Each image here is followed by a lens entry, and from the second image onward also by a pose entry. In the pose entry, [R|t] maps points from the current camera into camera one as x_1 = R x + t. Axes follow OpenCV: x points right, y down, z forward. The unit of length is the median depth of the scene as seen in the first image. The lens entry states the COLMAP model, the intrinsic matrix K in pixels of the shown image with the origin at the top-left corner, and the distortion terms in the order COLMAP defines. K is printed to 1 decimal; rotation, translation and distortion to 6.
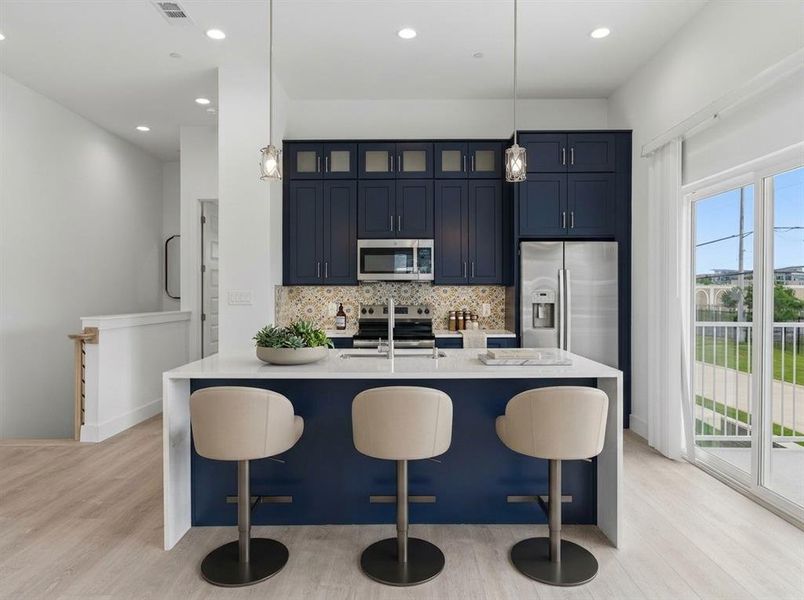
lens RADIAL K [[343.1, 0, 402.0], [0, 343.1, 300.0], [0, 0, 1]] dist [-0.030154, 0.000030]
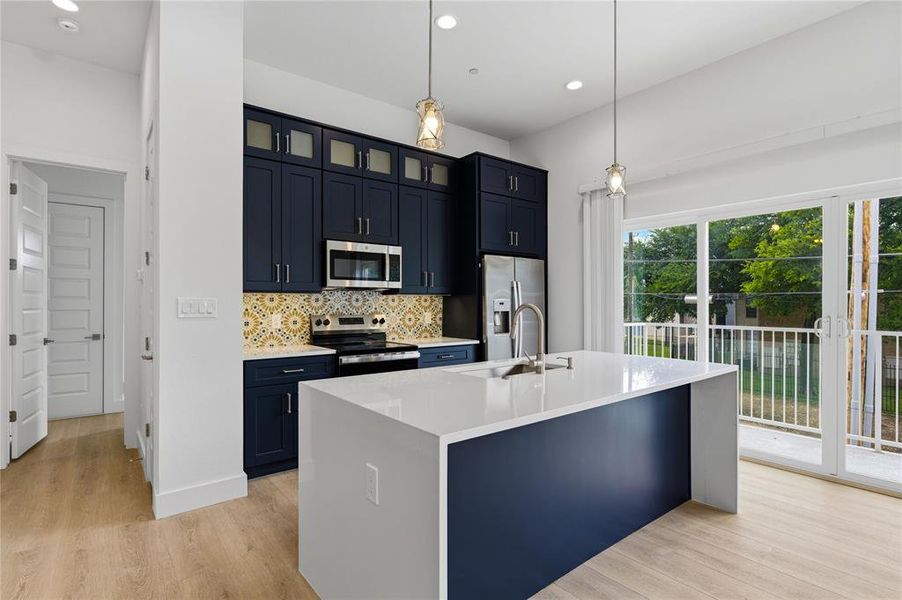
lens RADIAL K [[393.3, 0, 451.0], [0, 393.3, 300.0], [0, 0, 1]] dist [-0.000407, -0.000218]
pose [[0.831515, 0.006274, 0.555466, -0.414275], [0.007782, 0.999707, -0.022941, 0.000603], [-0.555447, 0.023398, 0.831222, 0.002293]]
